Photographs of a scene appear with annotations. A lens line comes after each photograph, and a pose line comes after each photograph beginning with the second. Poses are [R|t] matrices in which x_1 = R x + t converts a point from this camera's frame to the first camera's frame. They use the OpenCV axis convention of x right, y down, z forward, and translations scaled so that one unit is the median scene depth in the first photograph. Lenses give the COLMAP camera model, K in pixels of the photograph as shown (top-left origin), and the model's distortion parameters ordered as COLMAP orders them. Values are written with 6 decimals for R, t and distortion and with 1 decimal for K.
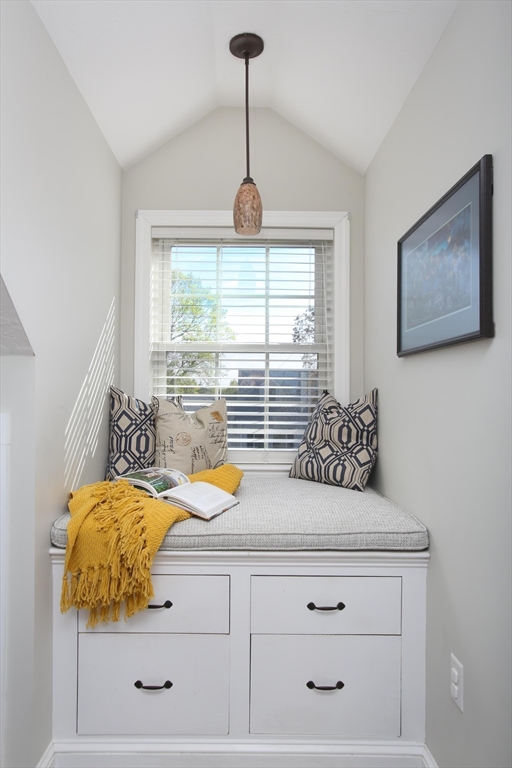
lens RADIAL K [[527.9, 0, 254.8], [0, 527.9, 392.3], [0, 0, 1]] dist [-0.023321, 0.000140]
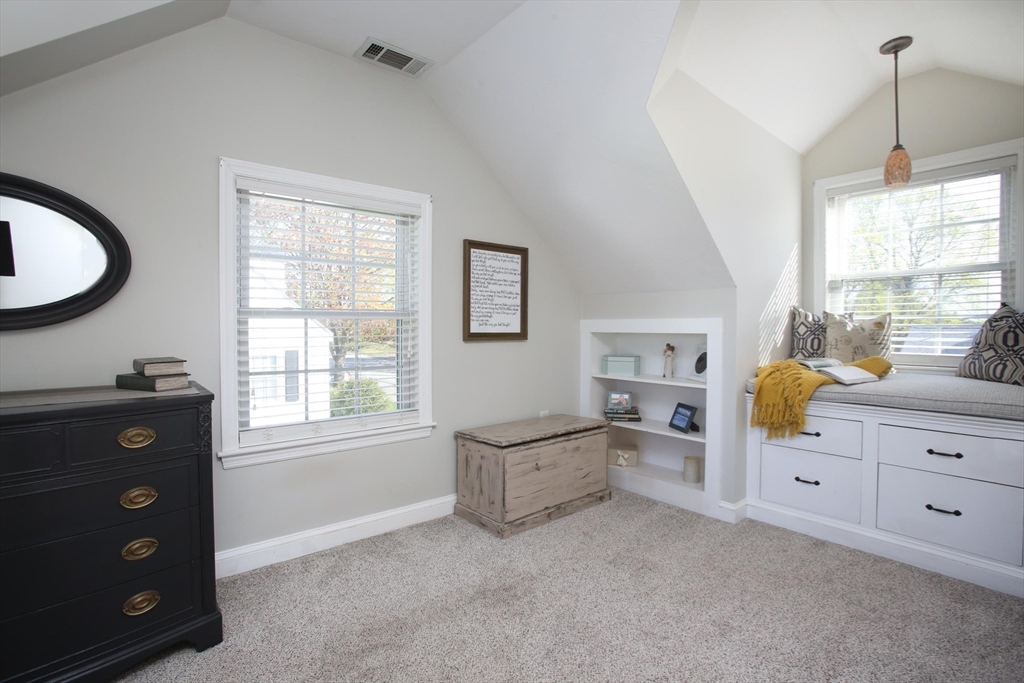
lens RADIAL K [[504.0, 0, 510.9], [0, 504.0, 329.4], [0, 0, 1]] dist [-0.058577, 0.040734]
pose [[0.642991, -0.004825, -0.765859, 0.302717], [0.002004, 0.999987, -0.004618, 0.063011], [0.765871, 0.001435, 0.642993, -0.540757]]
